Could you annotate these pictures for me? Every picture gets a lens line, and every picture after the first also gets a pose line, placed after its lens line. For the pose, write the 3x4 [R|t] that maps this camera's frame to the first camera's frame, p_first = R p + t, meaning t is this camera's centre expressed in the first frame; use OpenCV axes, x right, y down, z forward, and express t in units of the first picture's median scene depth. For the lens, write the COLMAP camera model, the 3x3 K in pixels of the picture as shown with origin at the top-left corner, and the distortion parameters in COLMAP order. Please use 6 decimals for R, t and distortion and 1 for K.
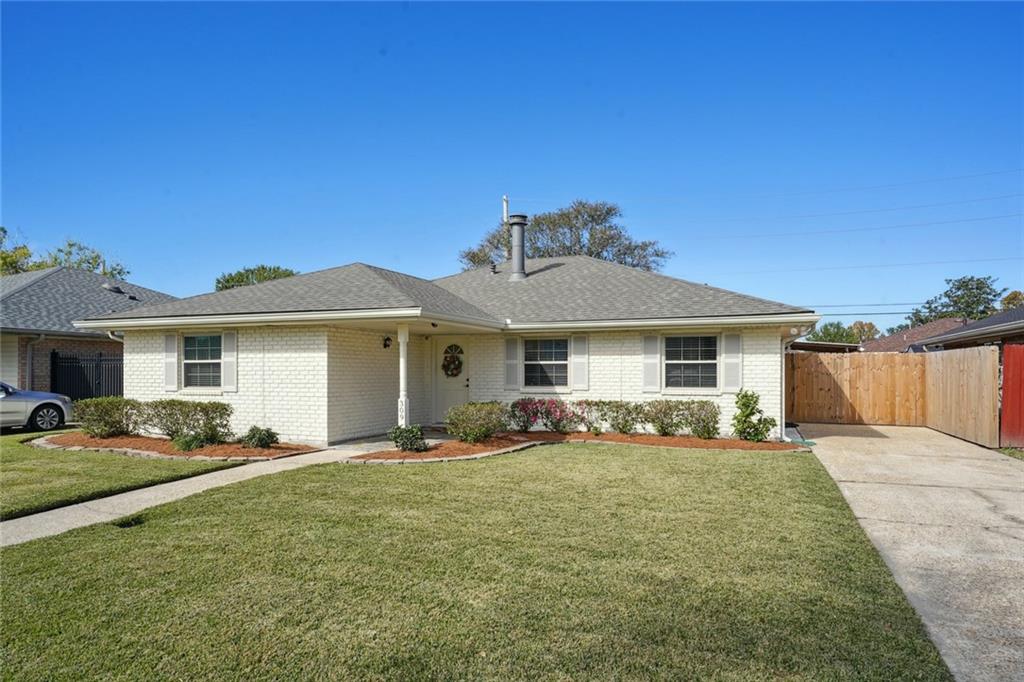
lens RADIAL K [[627.1, 0, 512.5], [0, 627.1, 361.6], [0, 0, 1]] dist [0.001459, 0.000114]
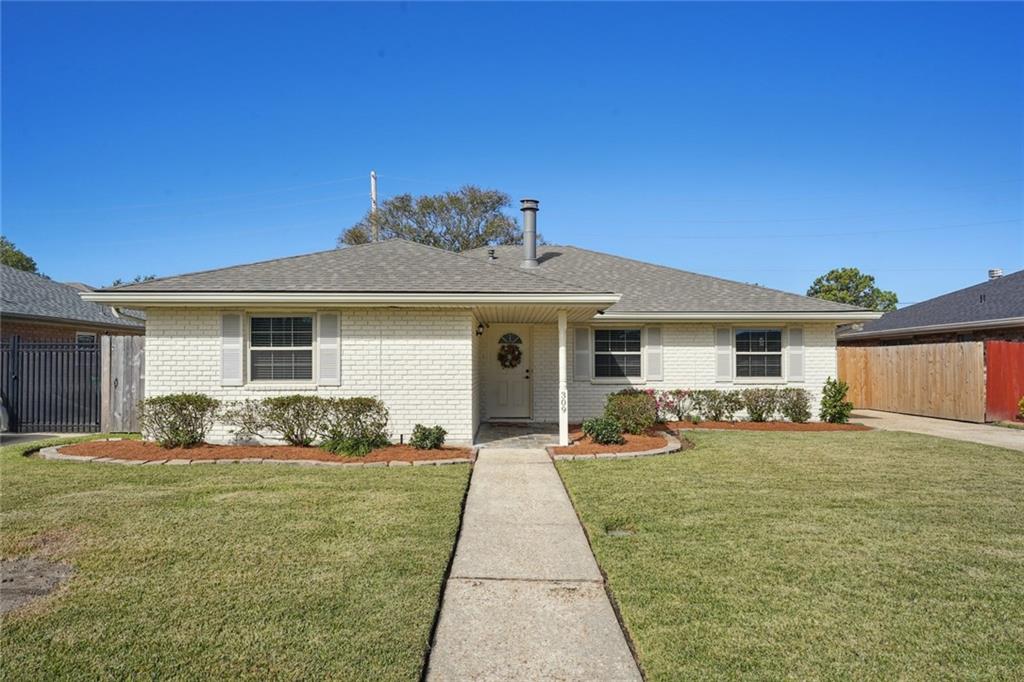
lens RADIAL K [[665.1, 0, 512.0], [0, 665.1, 341.0], [0, 0, 1]] dist [-0.000142, -0.000066]
pose [[0.926469, 0.013643, 0.376124, -0.534963], [-0.005666, 0.999735, -0.022307, 0.007235], [-0.376329, 0.018535, 0.926301, 0.092308]]
